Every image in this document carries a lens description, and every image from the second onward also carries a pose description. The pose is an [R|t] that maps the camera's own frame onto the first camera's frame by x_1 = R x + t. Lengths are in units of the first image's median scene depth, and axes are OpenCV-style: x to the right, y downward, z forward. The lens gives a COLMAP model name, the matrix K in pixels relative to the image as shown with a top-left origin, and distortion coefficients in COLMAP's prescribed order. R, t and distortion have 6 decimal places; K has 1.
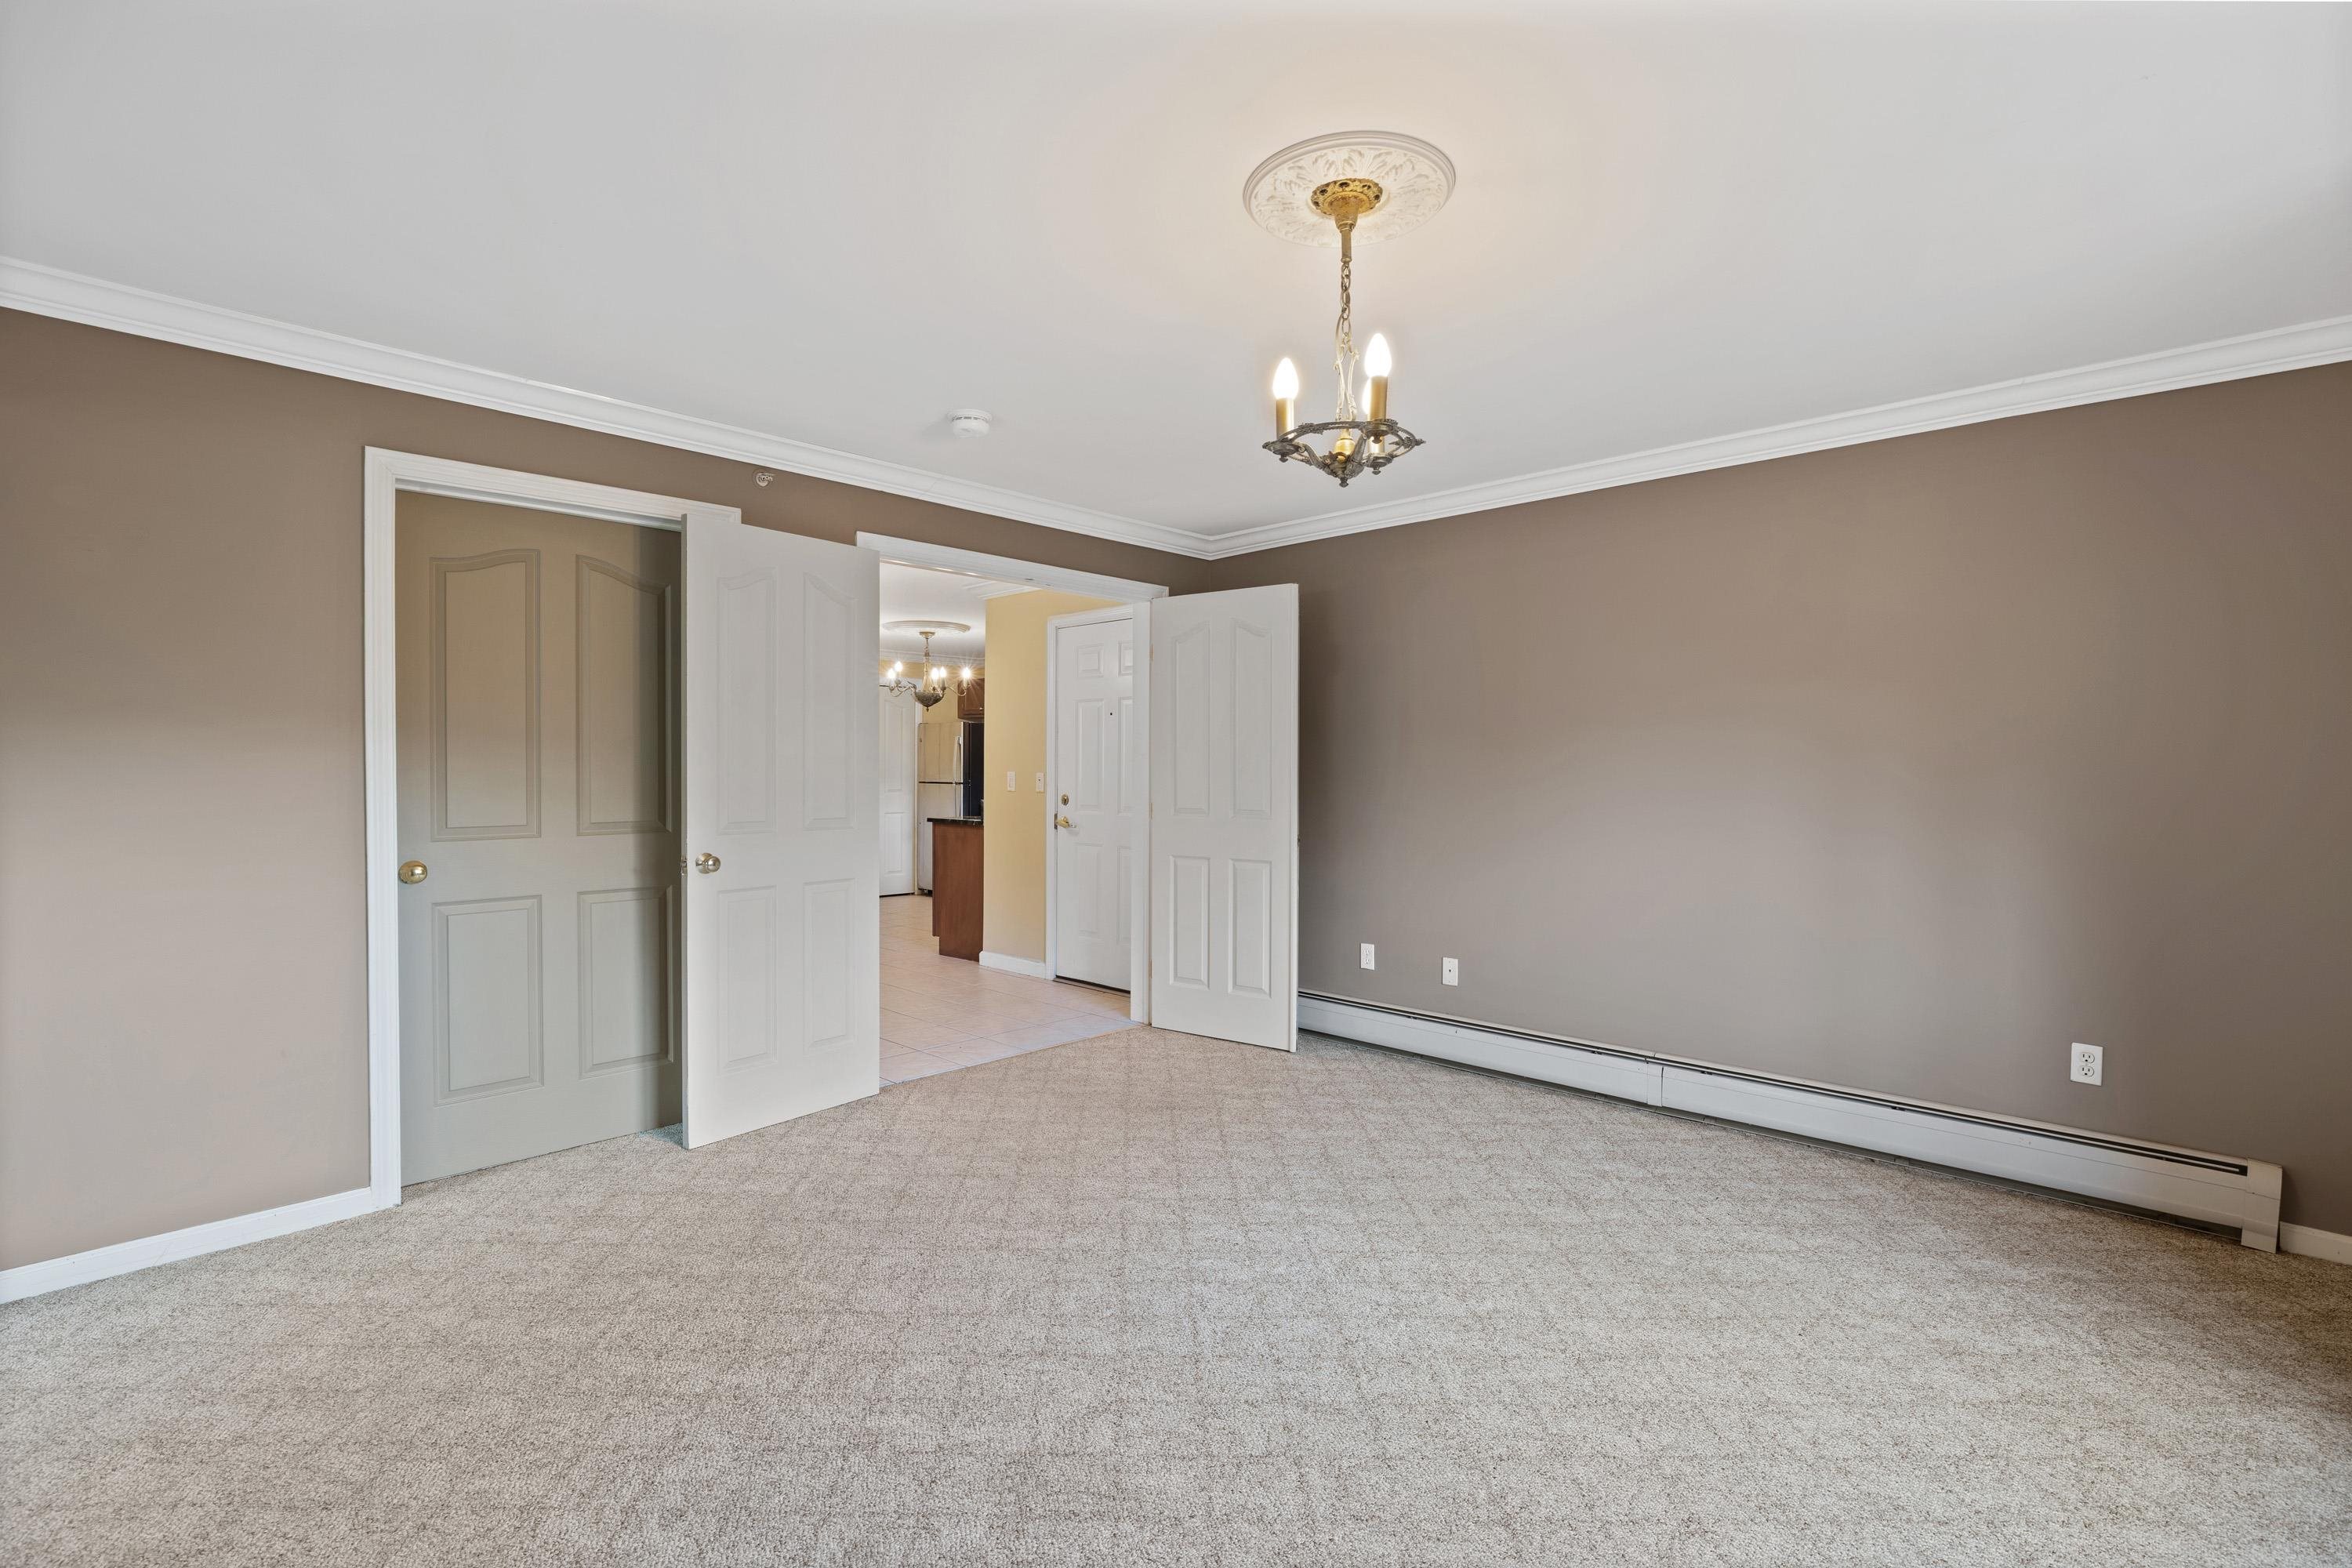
lens RADIAL K [[1087.2, 0, 1168.6], [0, 1087.2, 799.2], [0, 0, 1]] dist [-0.027216, 0.012724]
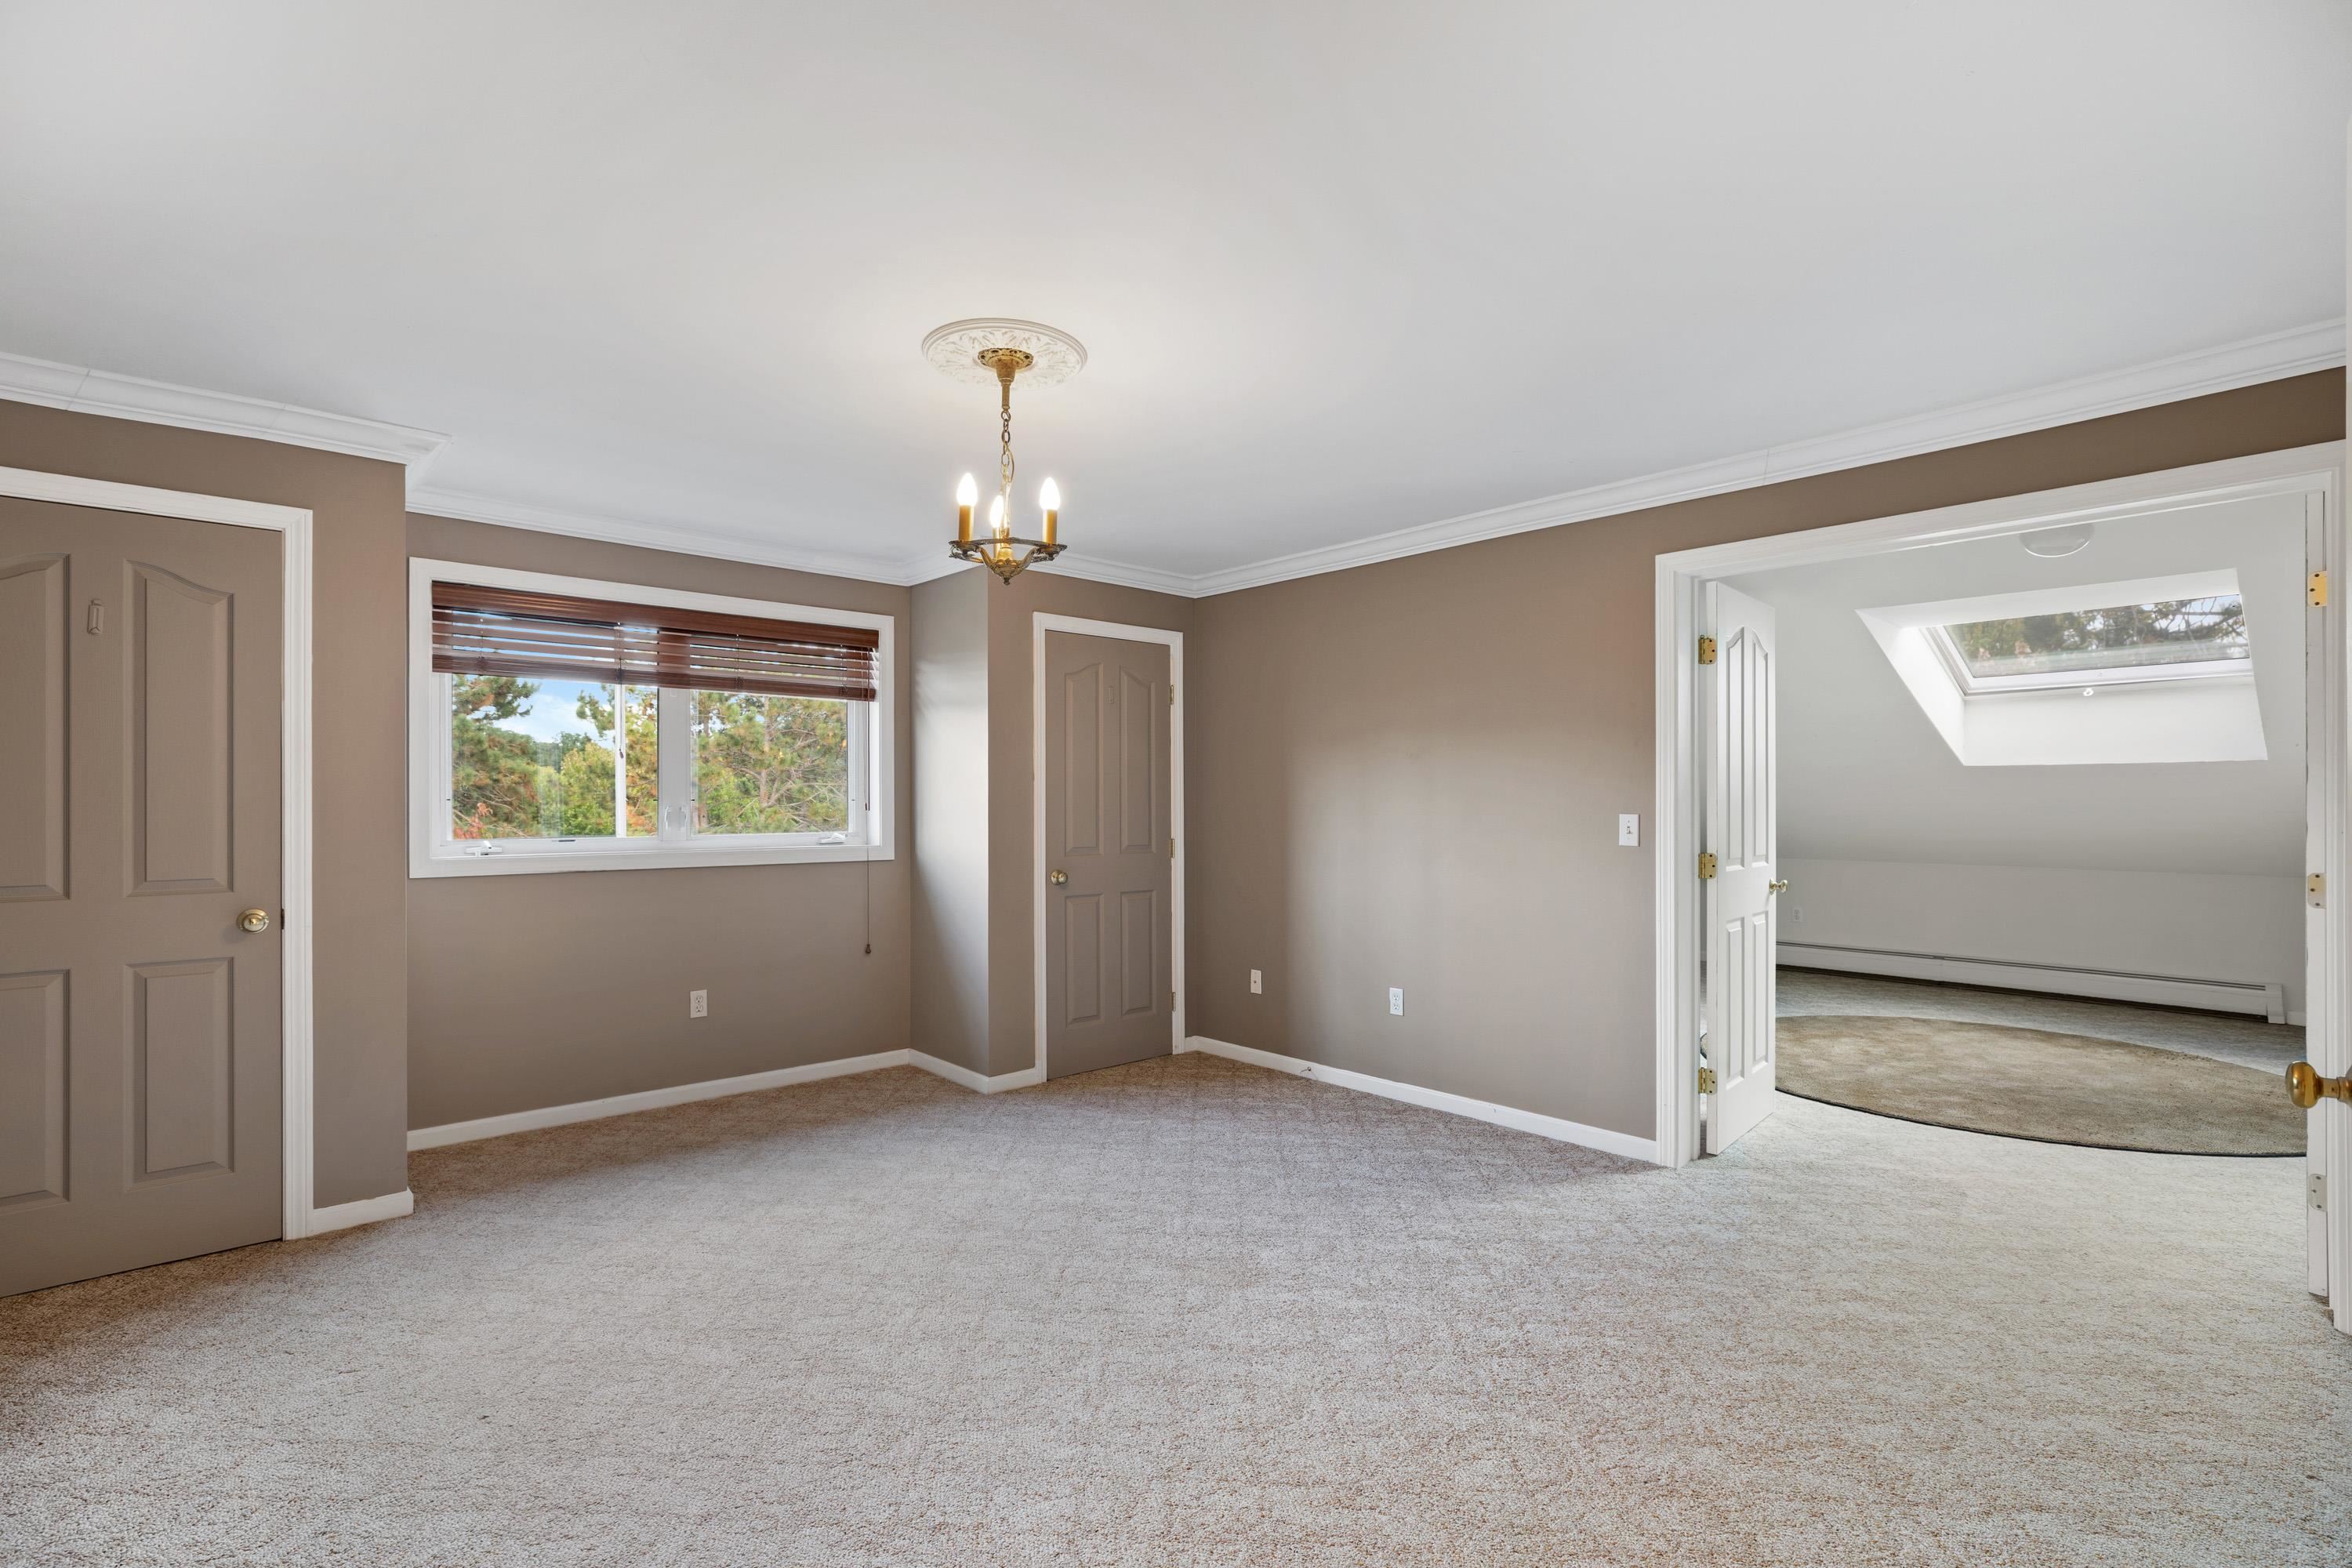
lens RADIAL K [[1087.2, 0, 1168.6], [0, 1087.2, 799.2], [0, 0, 1]] dist [-0.027216, 0.012724]
pose [[-0.997643, -0.003945, 0.068506, -0.098326], [-0.001826, 0.999519, 0.030957, -0.064219], [-0.068595, 0.030759, -0.997170, 1.905643]]
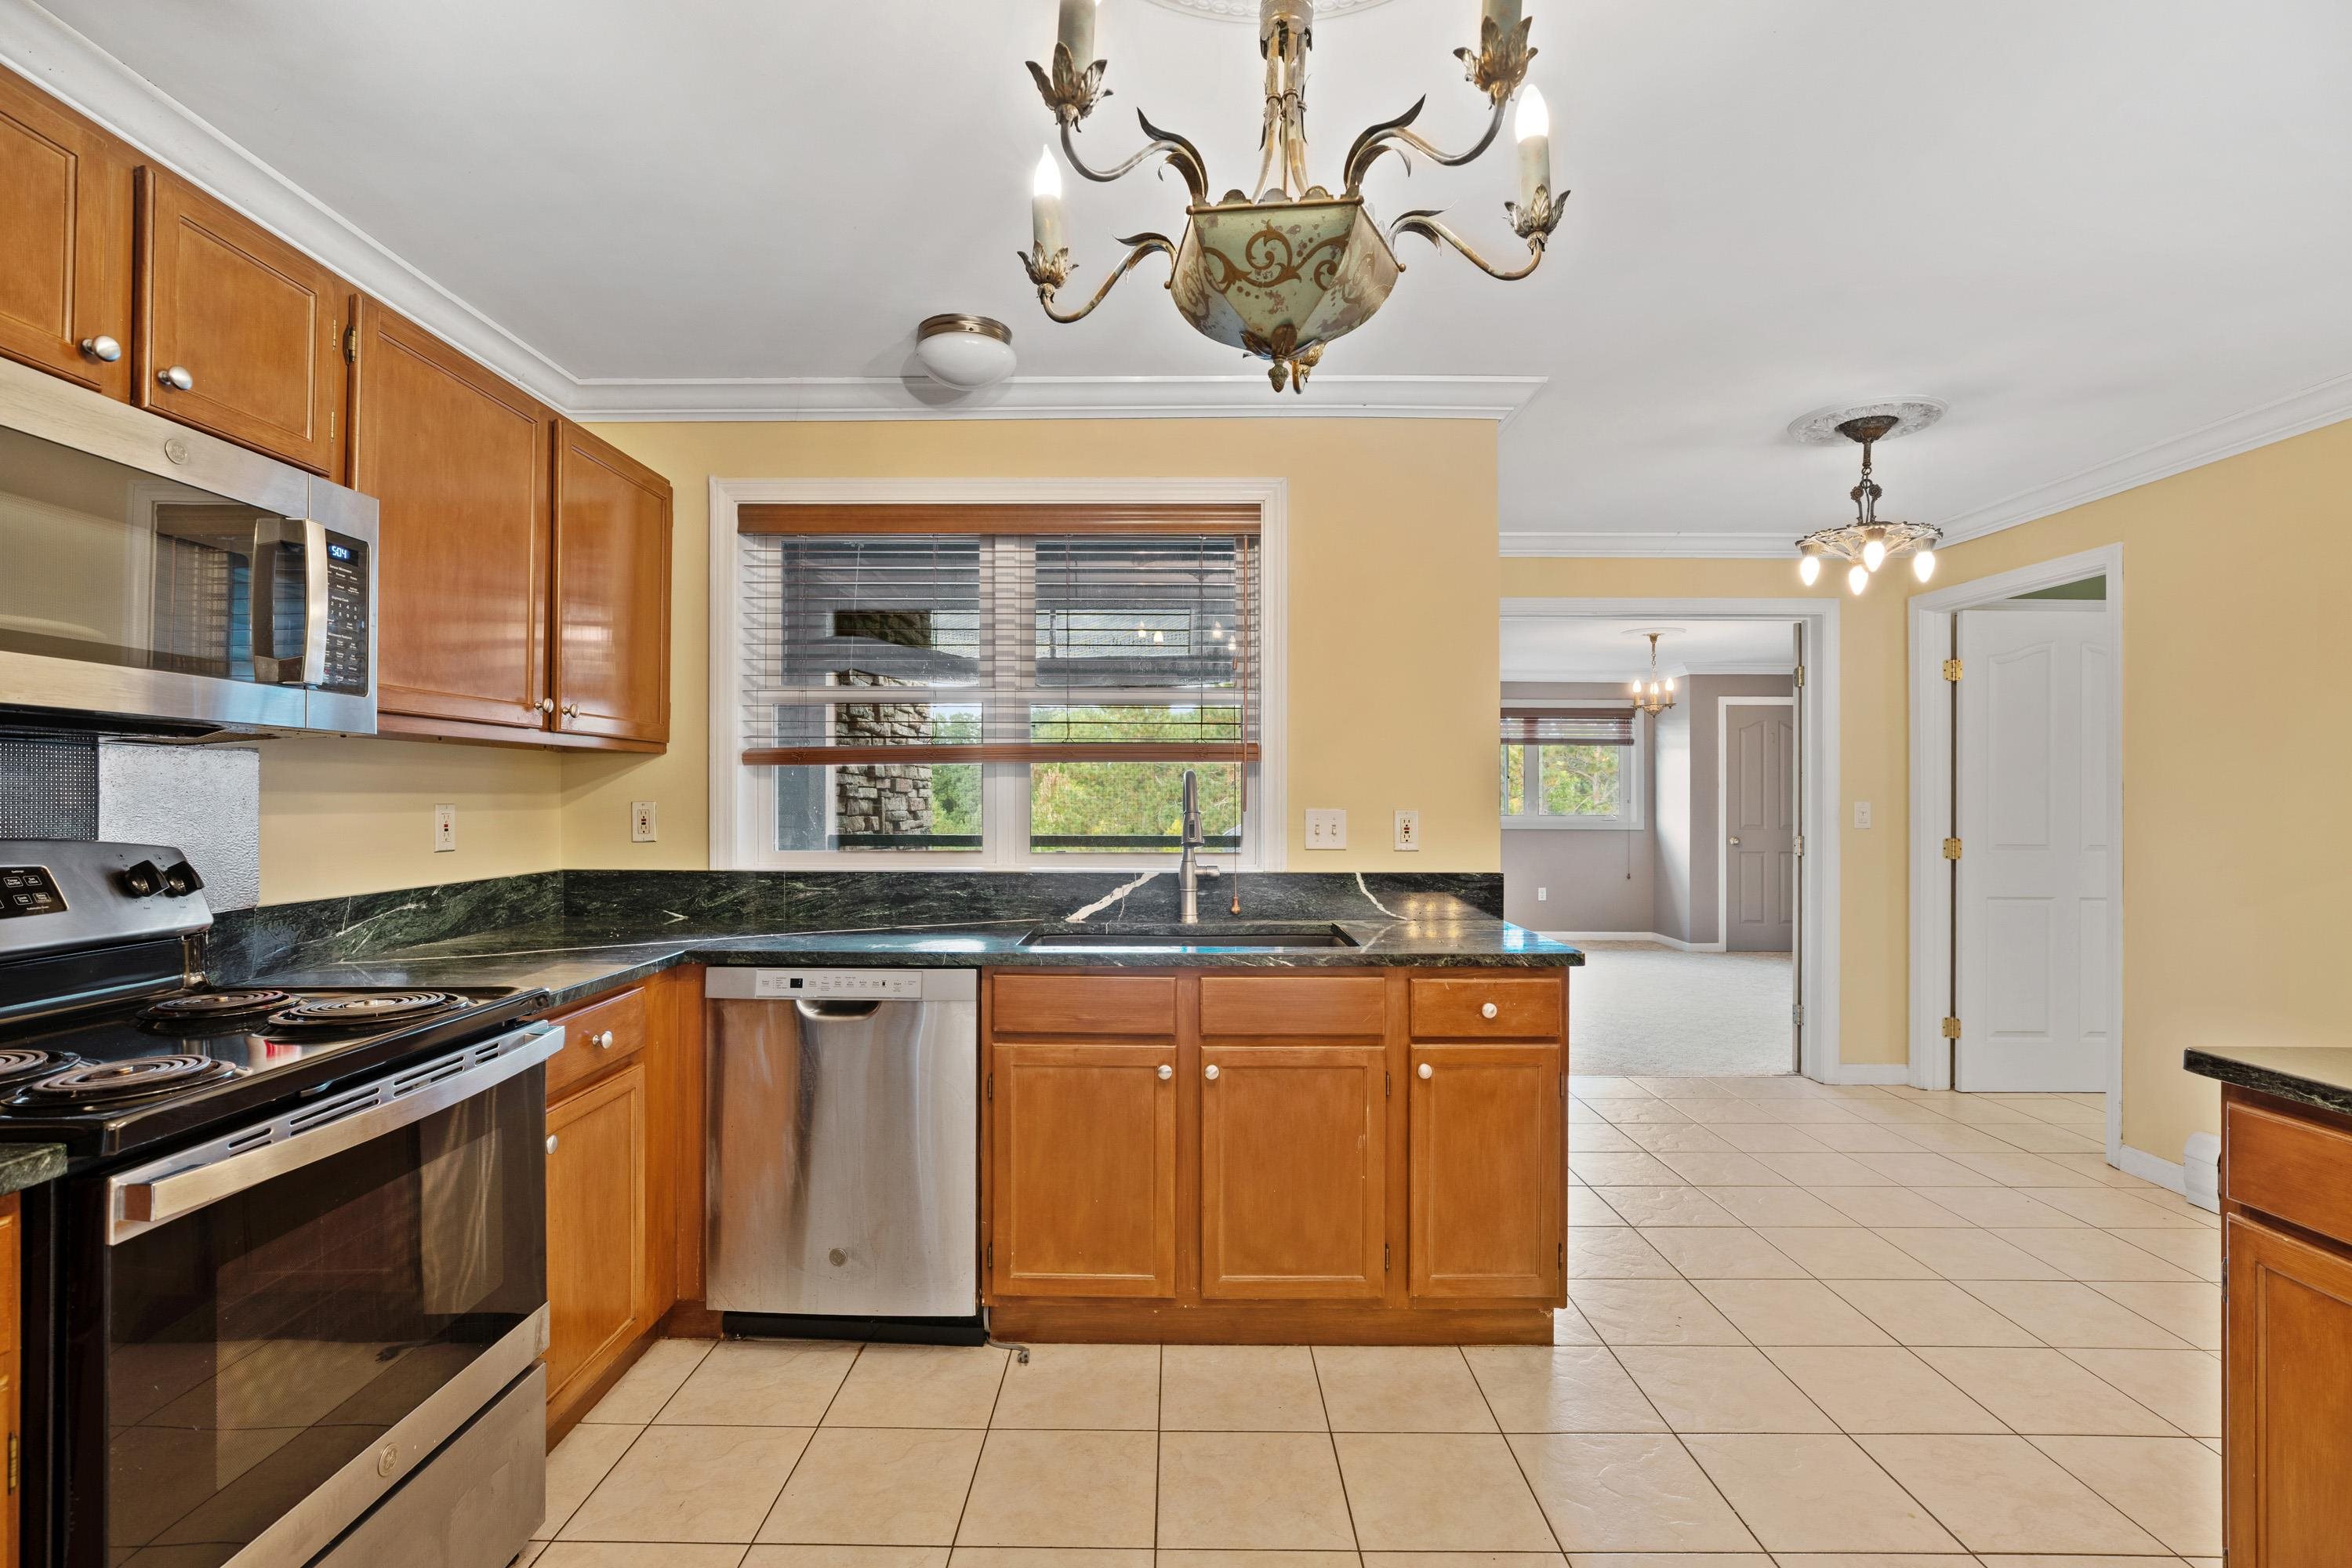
lens RADIAL K [[1087.2, 0, 1168.6], [0, 1087.2, 799.2], [0, 0, 1]] dist [-0.027216, 0.012724]
pose [[-0.690206, -0.008168, 0.723567, -1.050961], [0.017192, 0.999469, 0.027682, -0.129688], [-0.723409, 0.031546, -0.689699, 3.757500]]
